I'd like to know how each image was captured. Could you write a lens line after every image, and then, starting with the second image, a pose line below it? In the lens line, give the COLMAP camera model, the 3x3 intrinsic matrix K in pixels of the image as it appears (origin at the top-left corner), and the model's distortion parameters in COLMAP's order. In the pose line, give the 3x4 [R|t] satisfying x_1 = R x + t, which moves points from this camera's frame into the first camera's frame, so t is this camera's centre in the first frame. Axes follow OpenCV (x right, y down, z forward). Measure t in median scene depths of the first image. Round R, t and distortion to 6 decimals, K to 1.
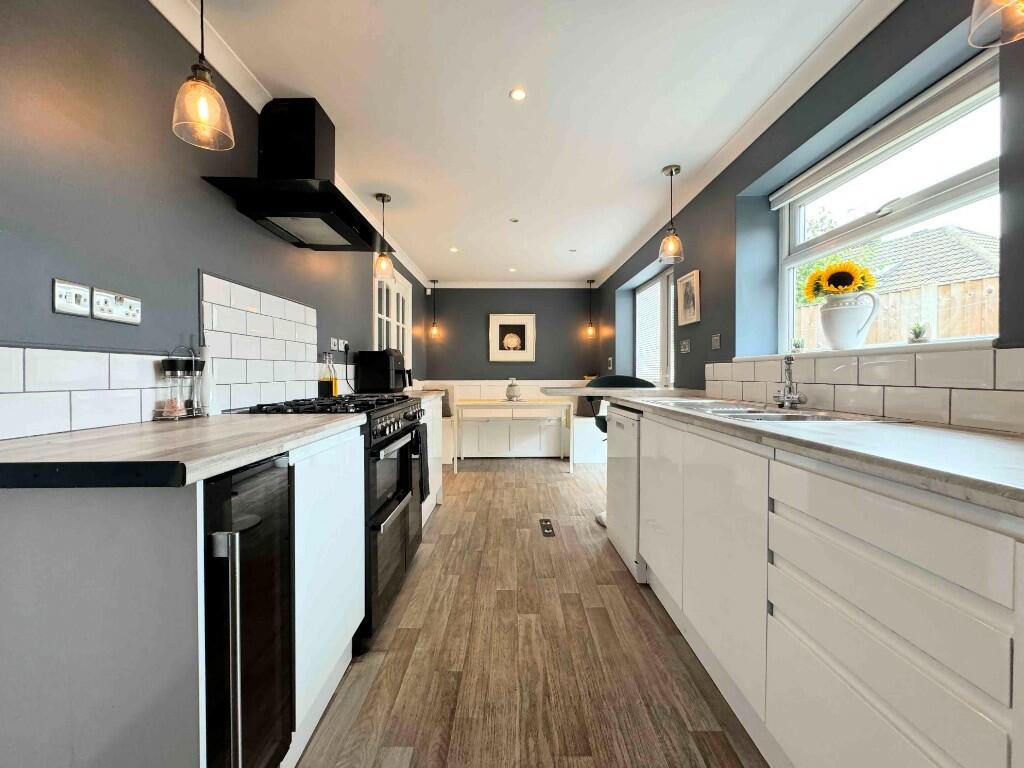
lens RADIAL K [[409.2, 0, 512.0], [0, 409.2, 384.0], [0, 0, 1]] dist [-0.000756, -0.000068]
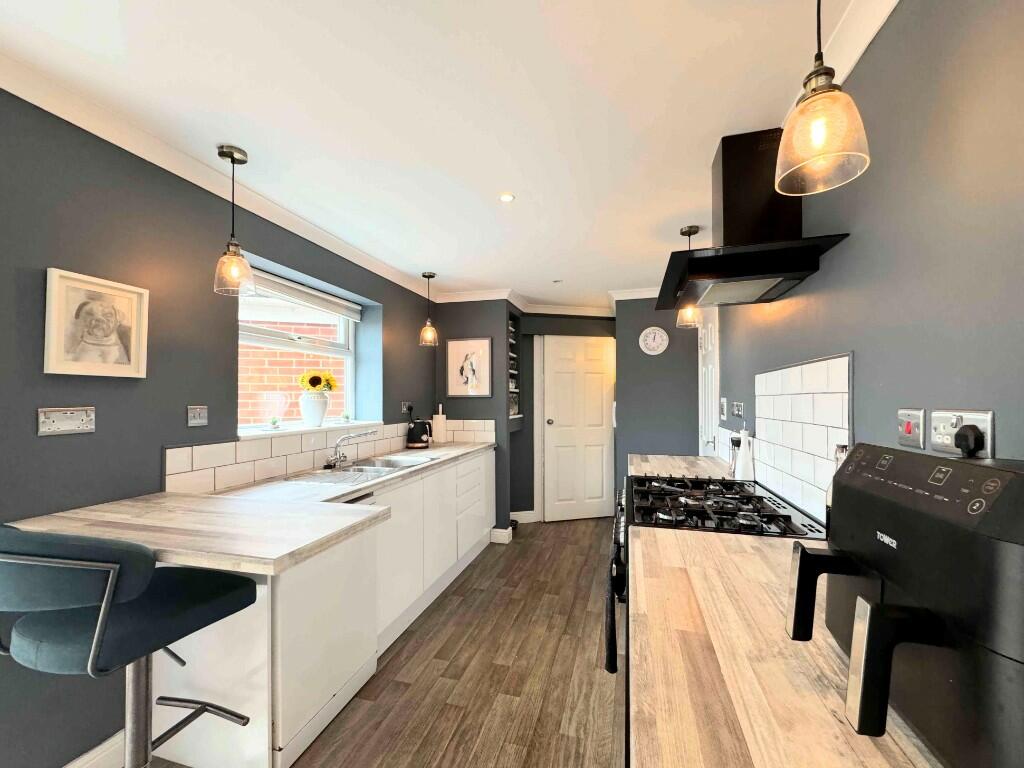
lens RADIAL K [[409.2, 0, 512.0], [0, 409.2, 384.0], [0, 0, 1]] dist [-0.000756, -0.000068]
pose [[-0.960183, 0.016878, 0.278862, -0.115127], [0.014145, 0.999830, -0.011812, -0.071193], [-0.279014, -0.007397, -0.960259, 0.761255]]
